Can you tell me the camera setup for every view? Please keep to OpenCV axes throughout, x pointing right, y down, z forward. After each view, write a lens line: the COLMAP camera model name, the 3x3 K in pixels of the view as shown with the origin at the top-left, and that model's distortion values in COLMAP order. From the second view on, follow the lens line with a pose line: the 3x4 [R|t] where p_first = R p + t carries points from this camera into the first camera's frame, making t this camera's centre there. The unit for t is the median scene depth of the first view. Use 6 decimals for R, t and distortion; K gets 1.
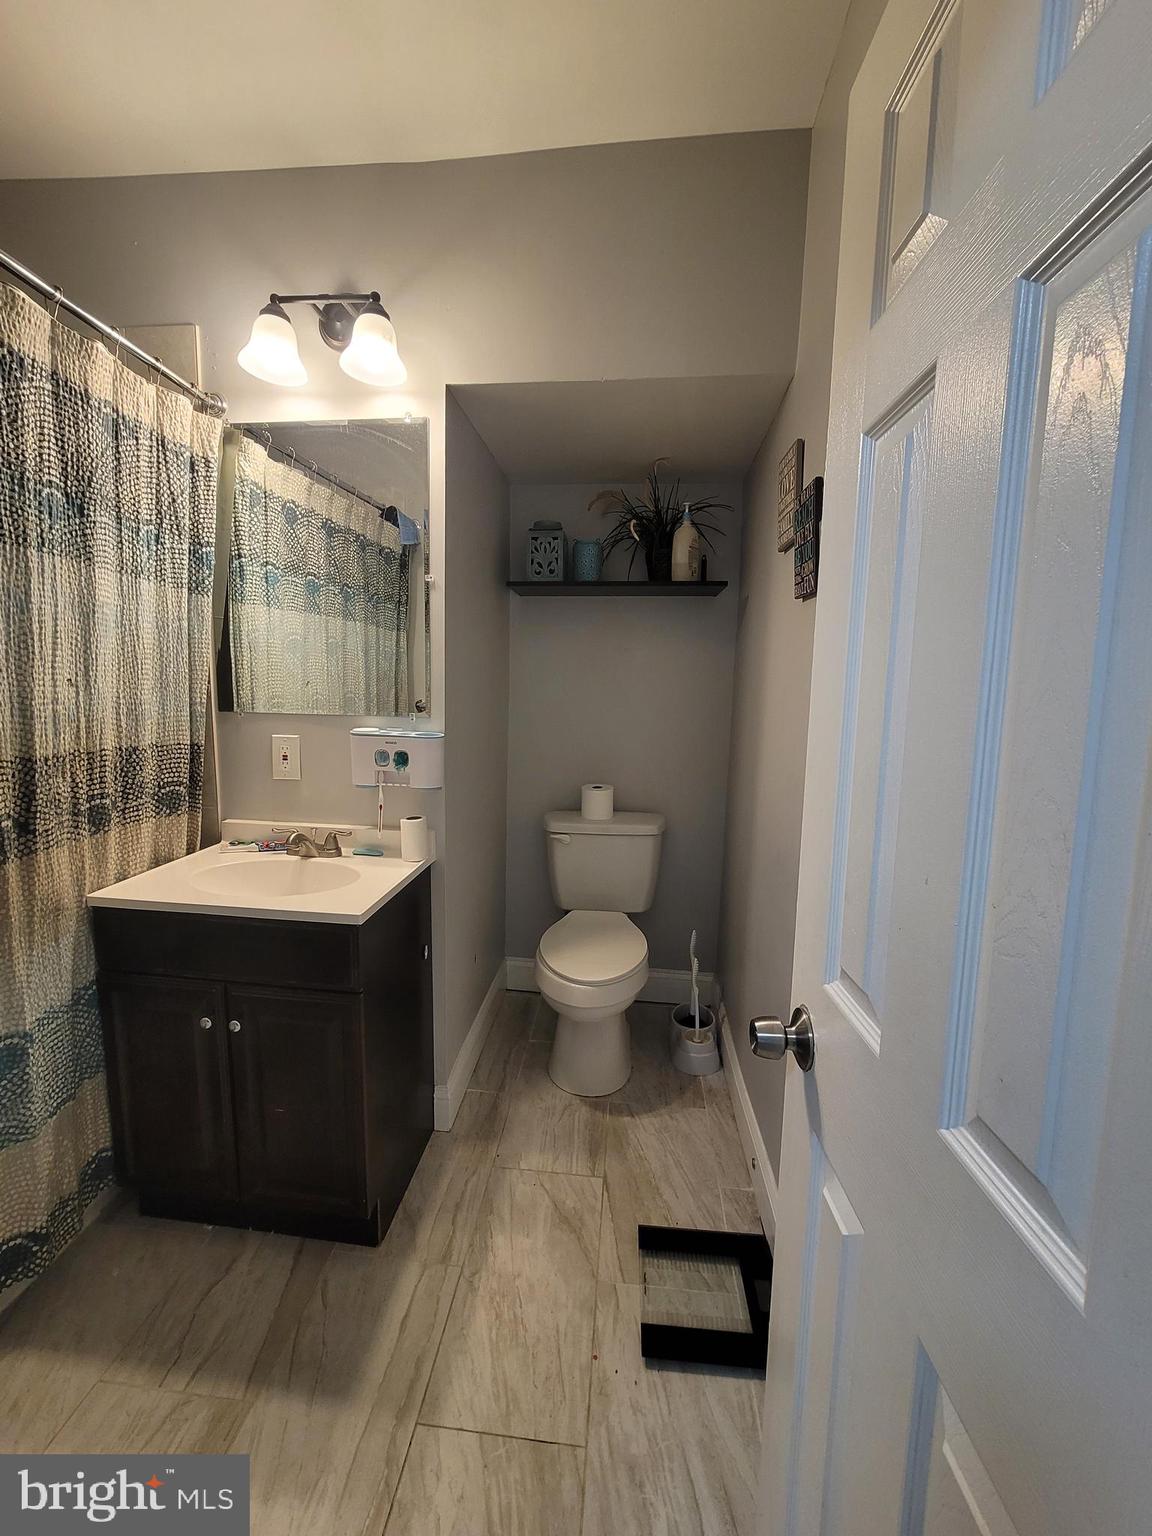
lens RADIAL K [[632.3, 0, 565.0], [0, 632.3, 766.8], [0, 0, 1]] dist [-0.001910, 0.000504]
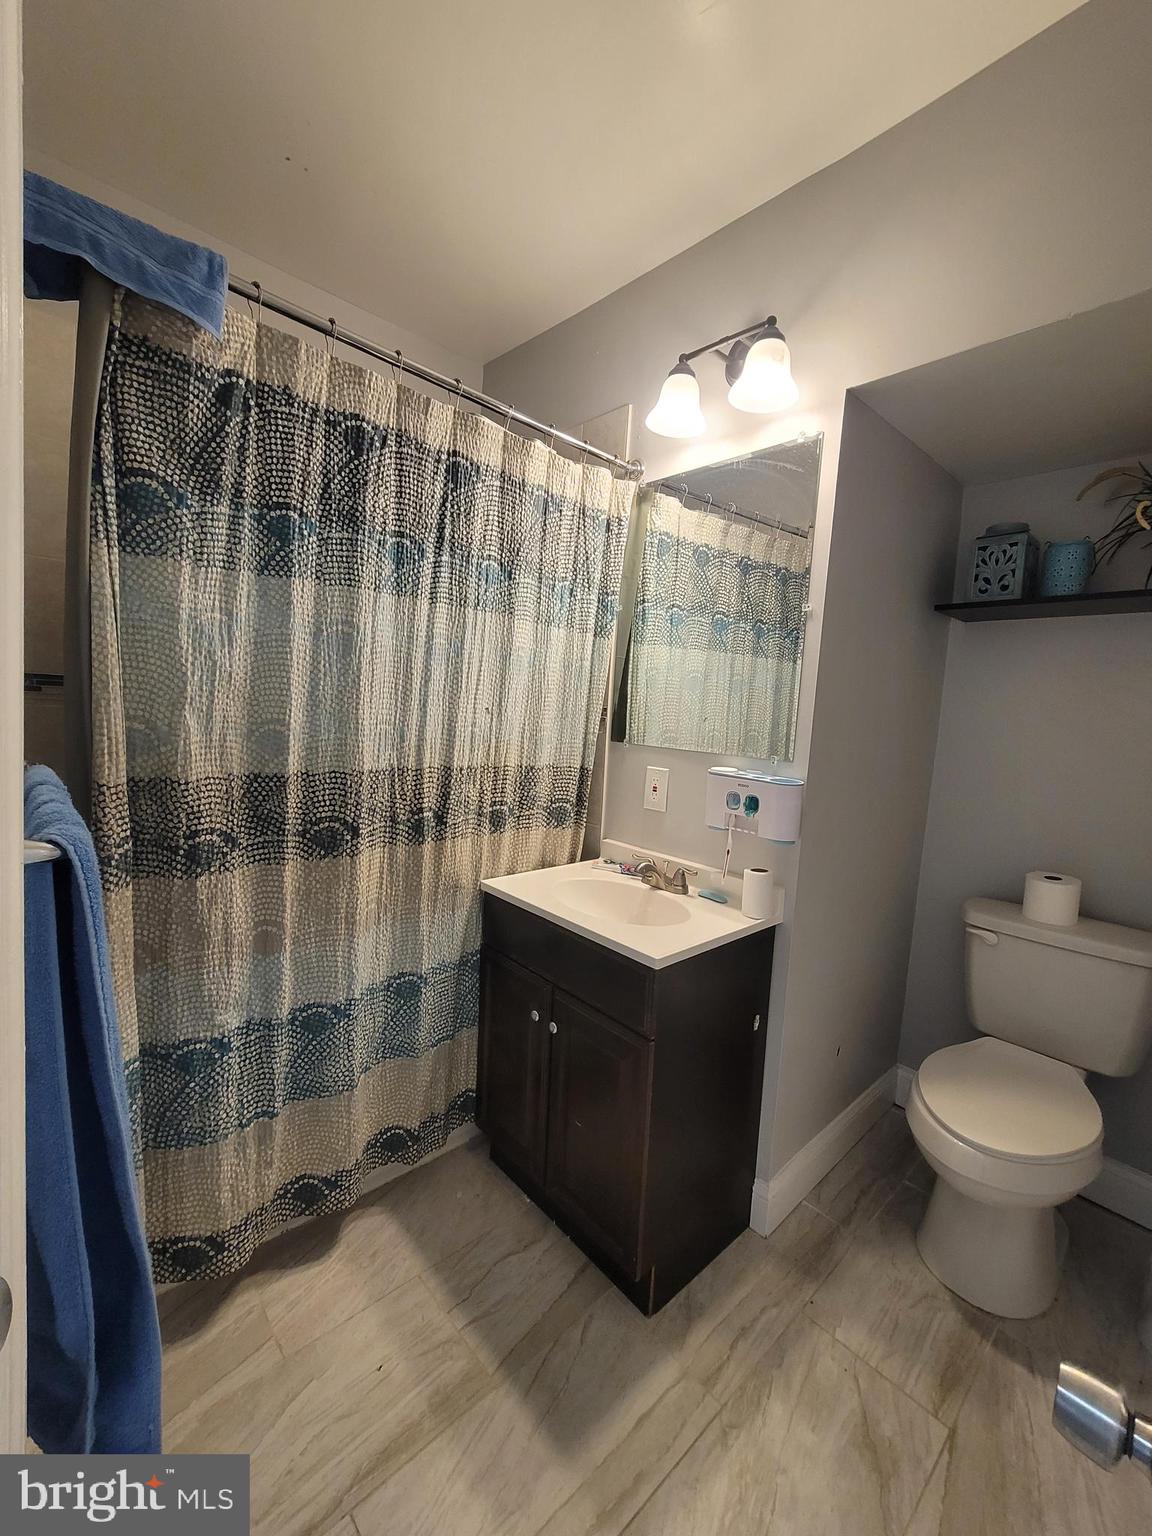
lens RADIAL K [[632.3, 0, 565.0], [0, 632.3, 766.8], [0, 0, 1]] dist [-0.001910, 0.000504]
pose [[0.748540, 0.088315, -0.657182, 0.150176], [-0.126604, 0.991893, -0.010910, -0.023676], [0.650891, 0.091369, 0.753653, 0.133882]]
